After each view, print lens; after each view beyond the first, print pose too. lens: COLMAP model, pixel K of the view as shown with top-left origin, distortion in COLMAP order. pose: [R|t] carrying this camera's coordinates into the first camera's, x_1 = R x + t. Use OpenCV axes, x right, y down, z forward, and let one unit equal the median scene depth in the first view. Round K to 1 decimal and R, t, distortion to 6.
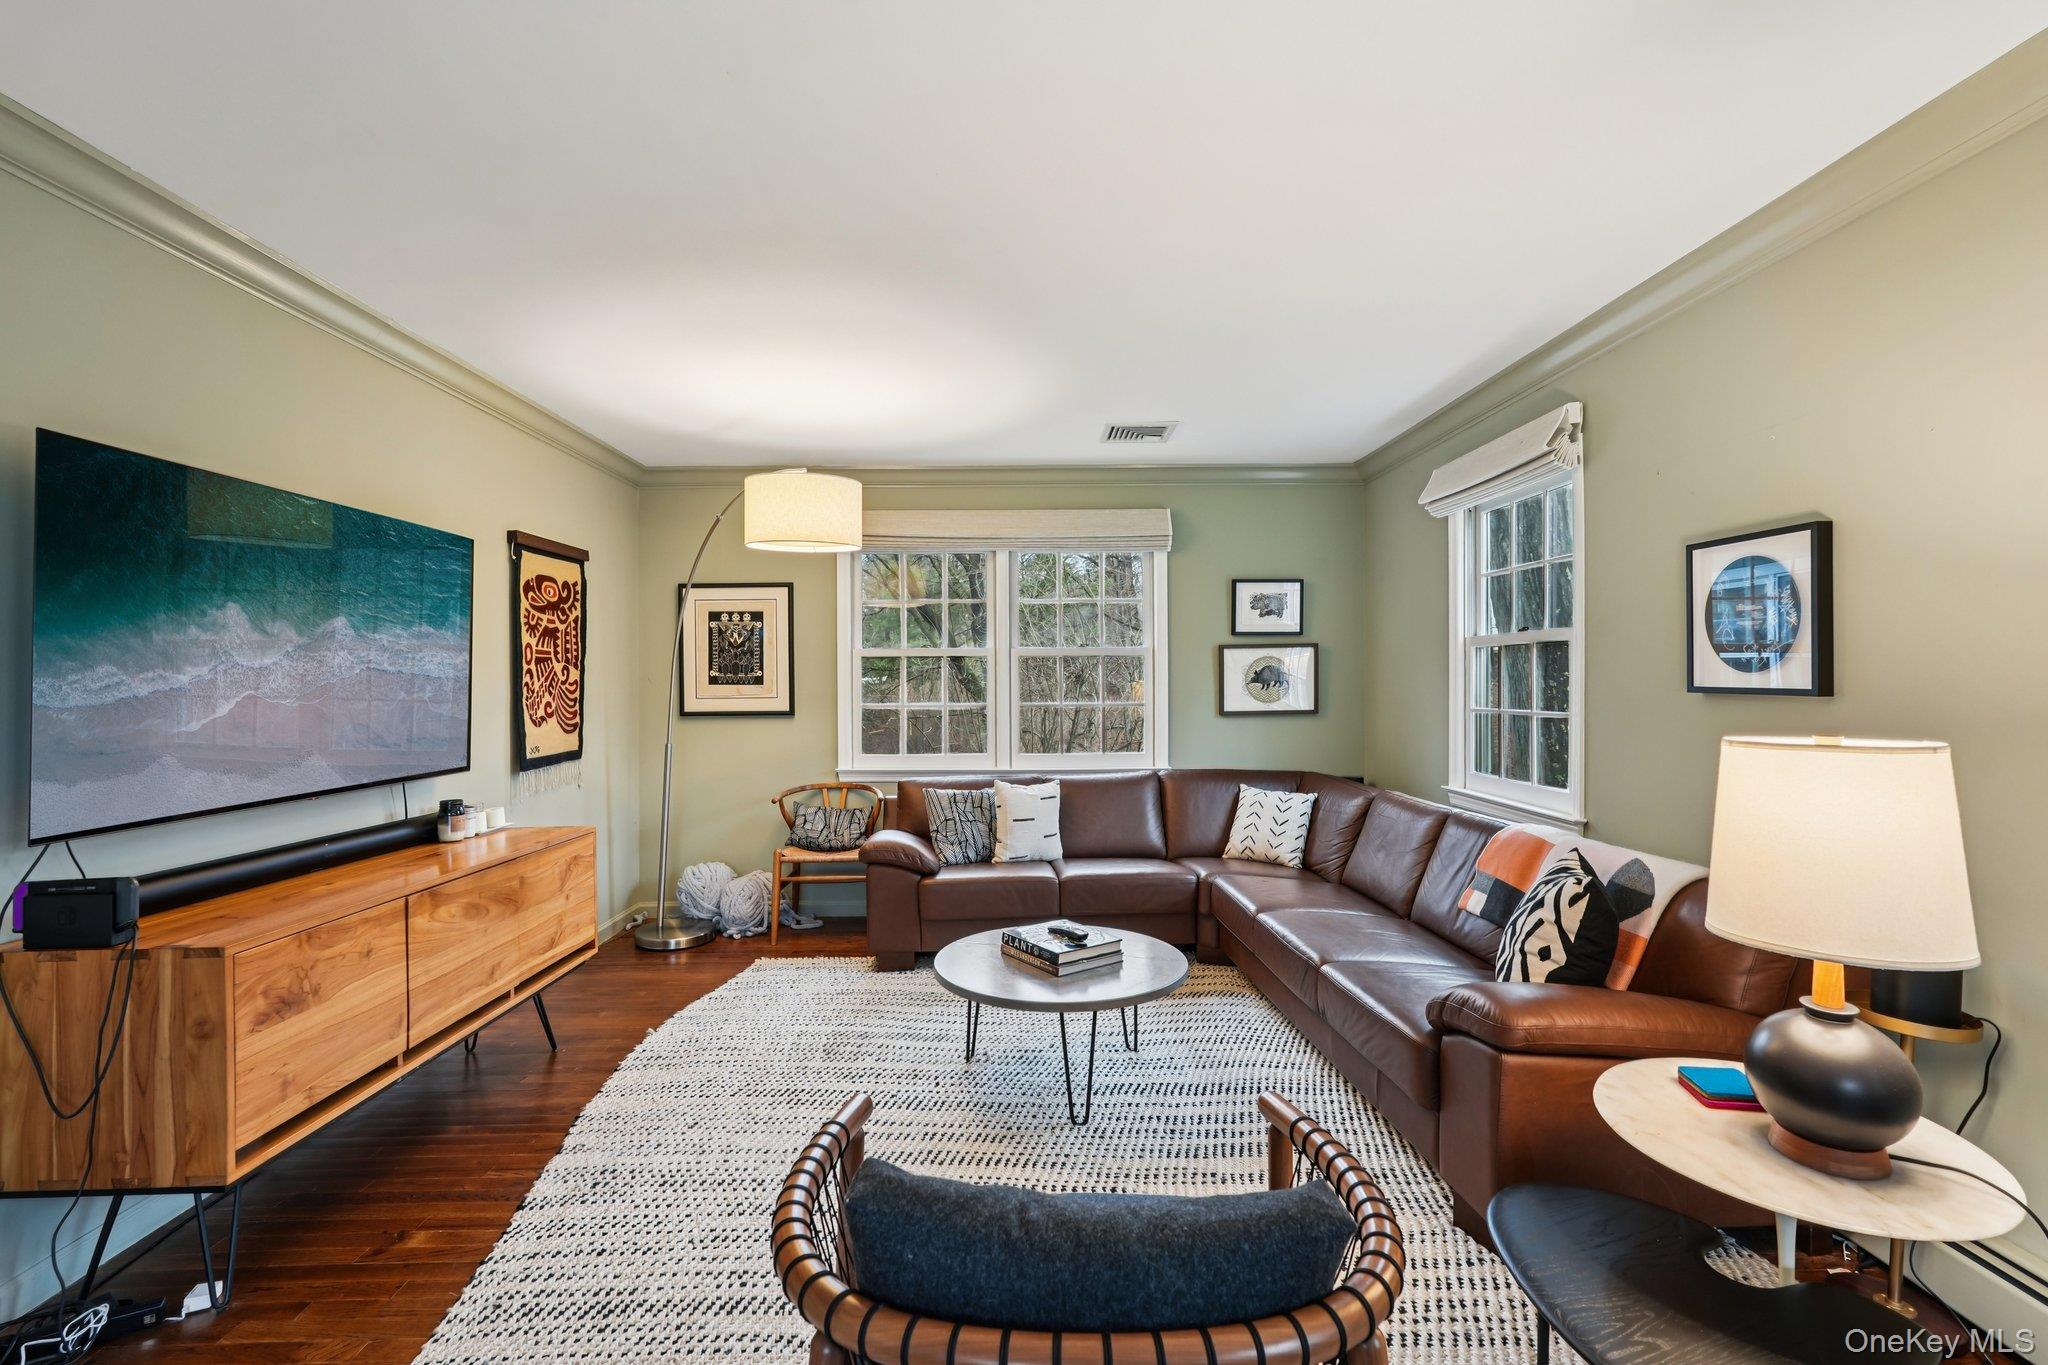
lens RADIAL K [[915.2, 0, 1026.2], [0, 915.2, 670.8], [0, 0, 1]] dist [-0.027502, 0.016584]
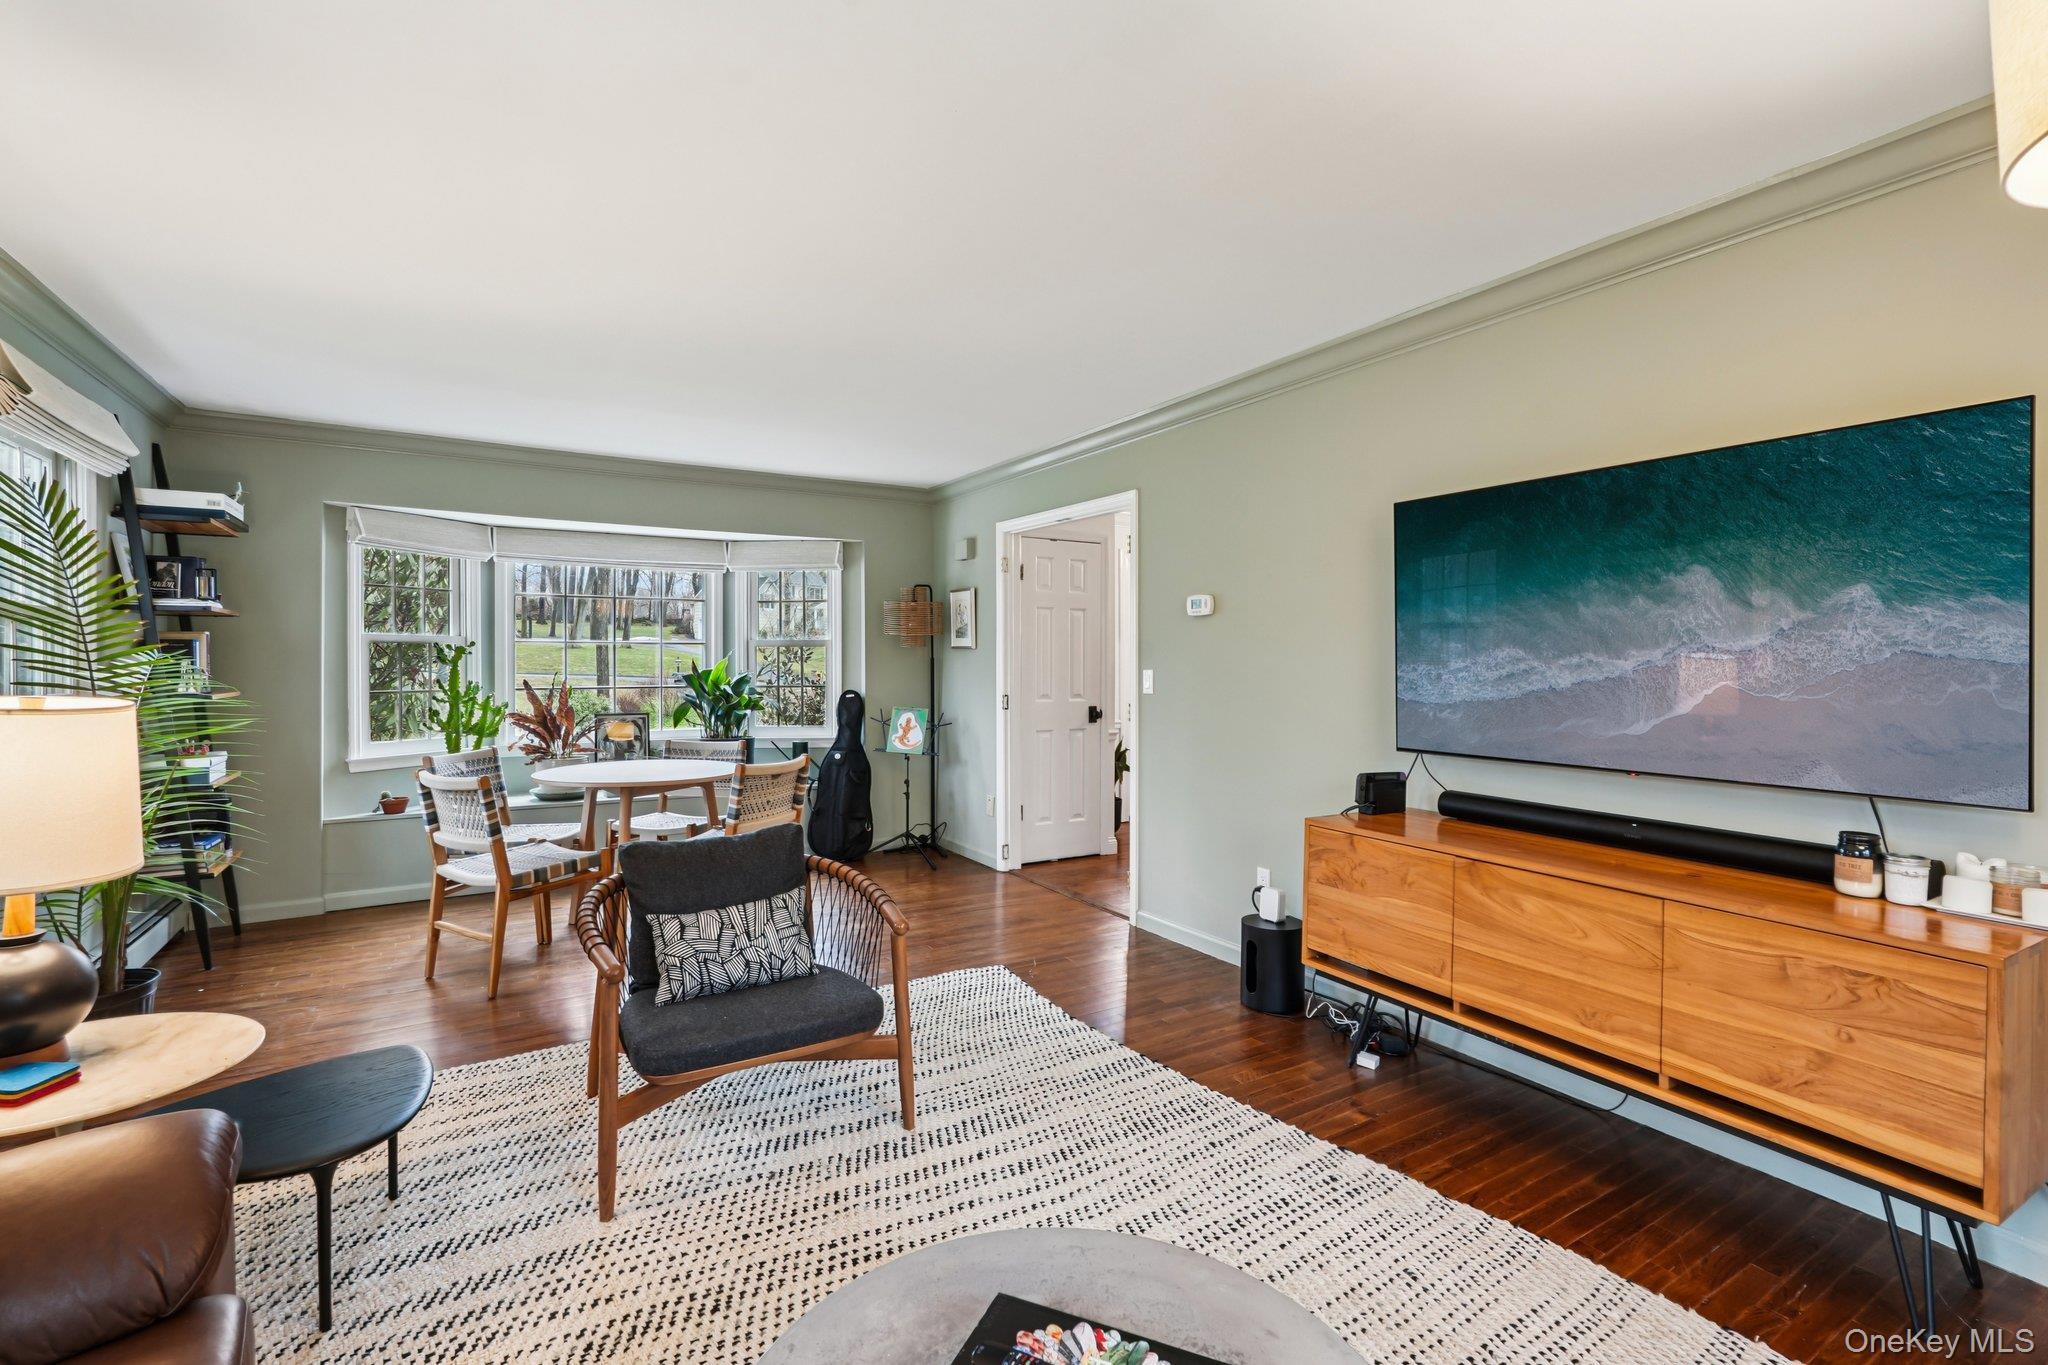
lens RADIAL K [[915.2, 0, 1026.2], [0, 915.2, 670.8], [0, 0, 1]] dist [-0.027502, 0.016584]
pose [[-0.856060, 0.008336, -0.516808, 0.171033], [0.005899, 0.999962, 0.006359, 0.012769], [0.516842, 0.002395, -0.856077, 0.955935]]
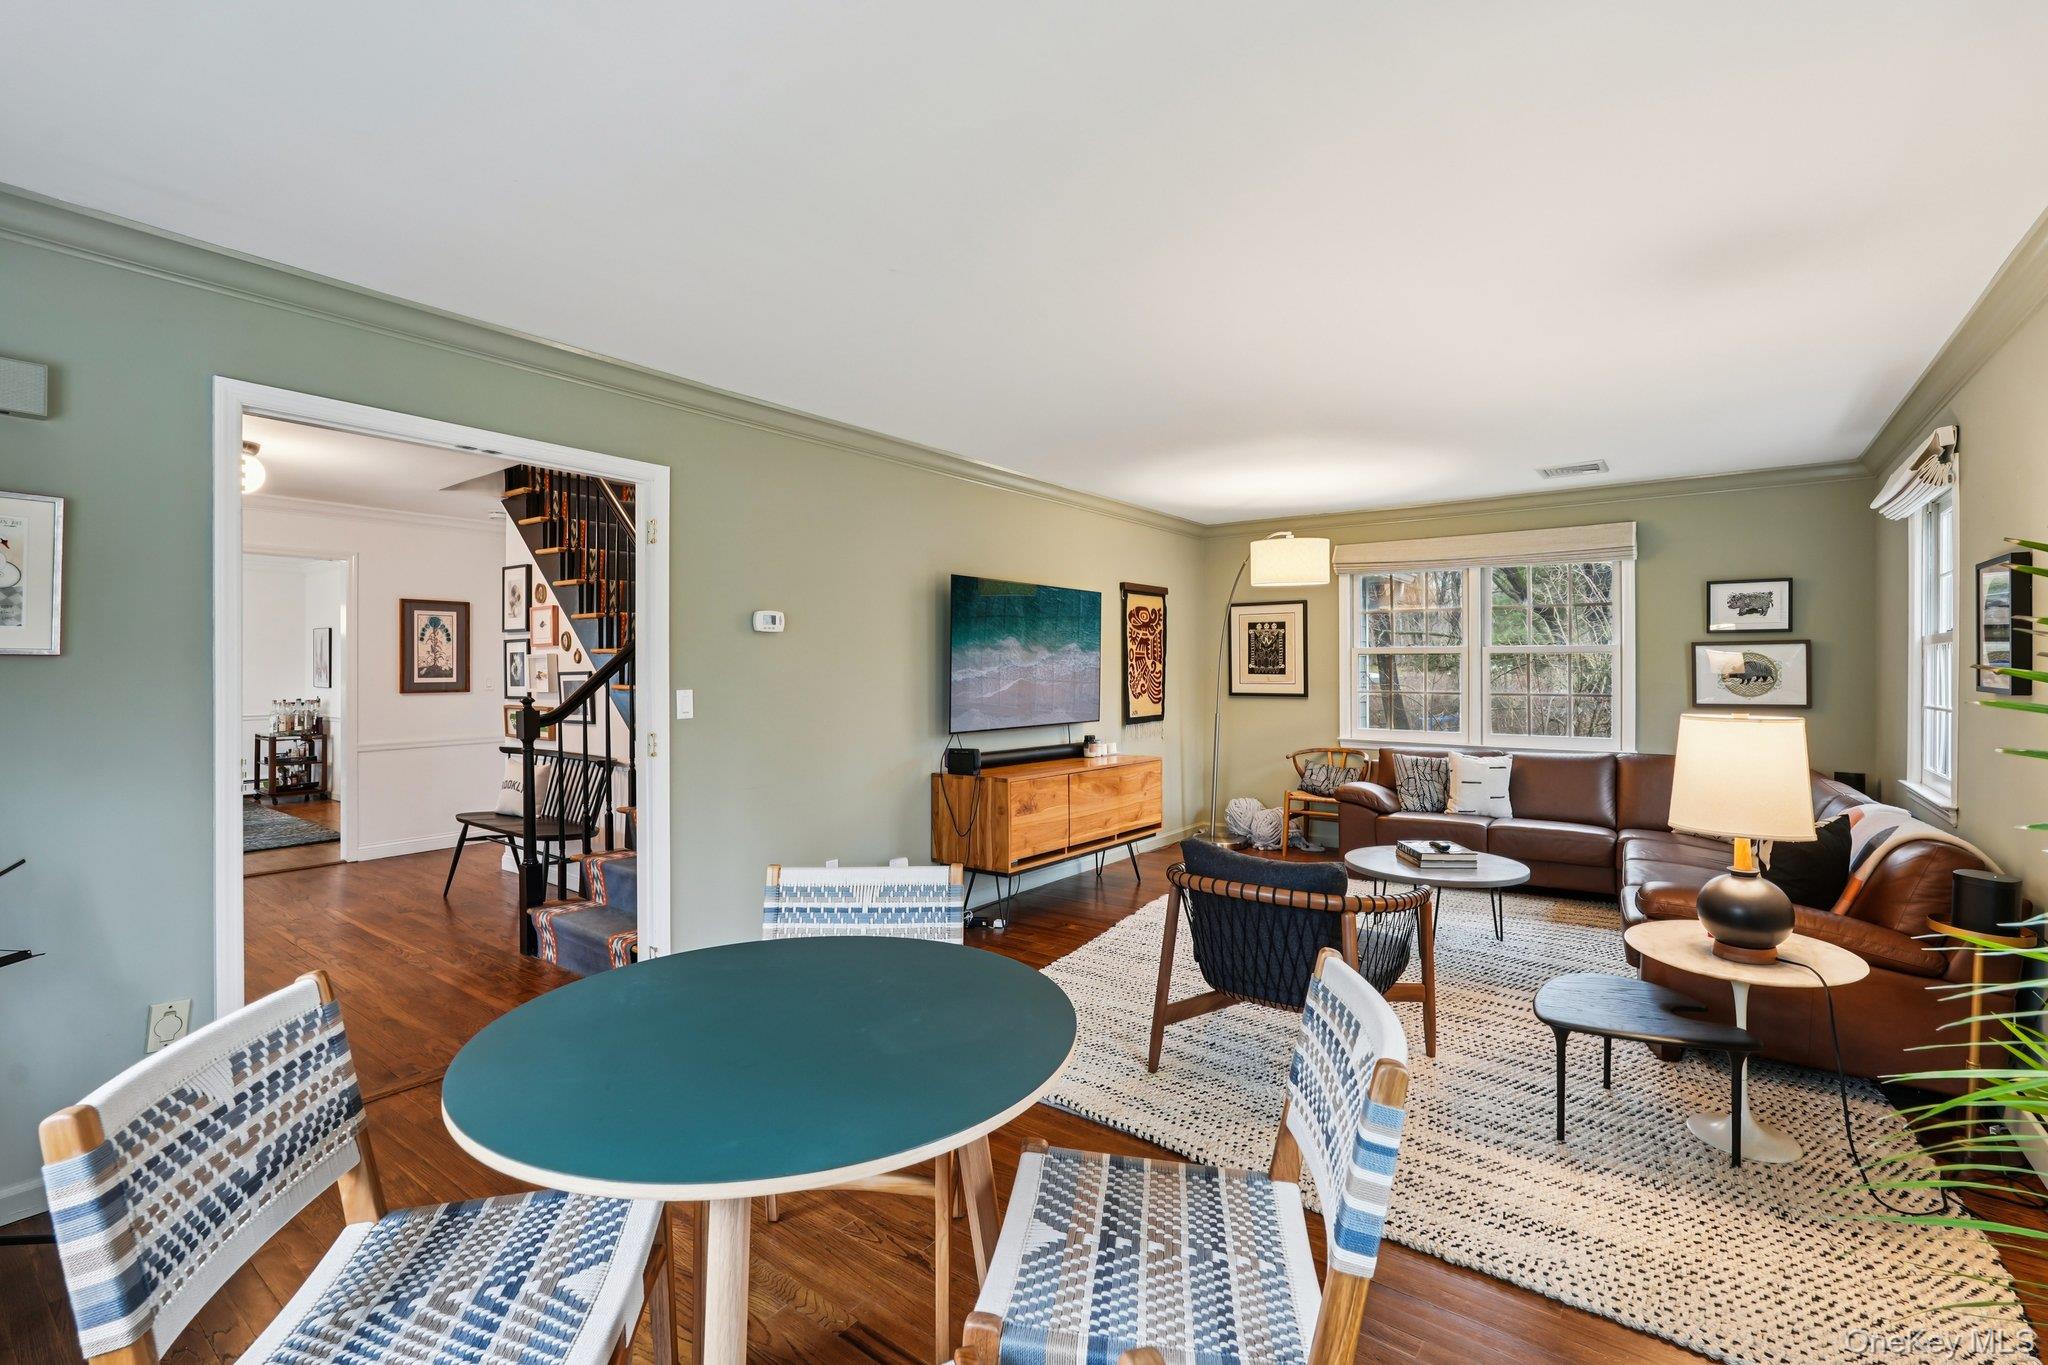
lens RADIAL K [[915.2, 0, 1026.2], [0, 915.2, 670.8], [0, 0, 1]] dist [-0.027502, 0.016584]
pose [[0.794720, 0.008638, -0.606915, 0.304769], [-0.000298, 0.999904, 0.013840, -0.011860], [0.606976, -0.010818, 0.794646, -0.432951]]
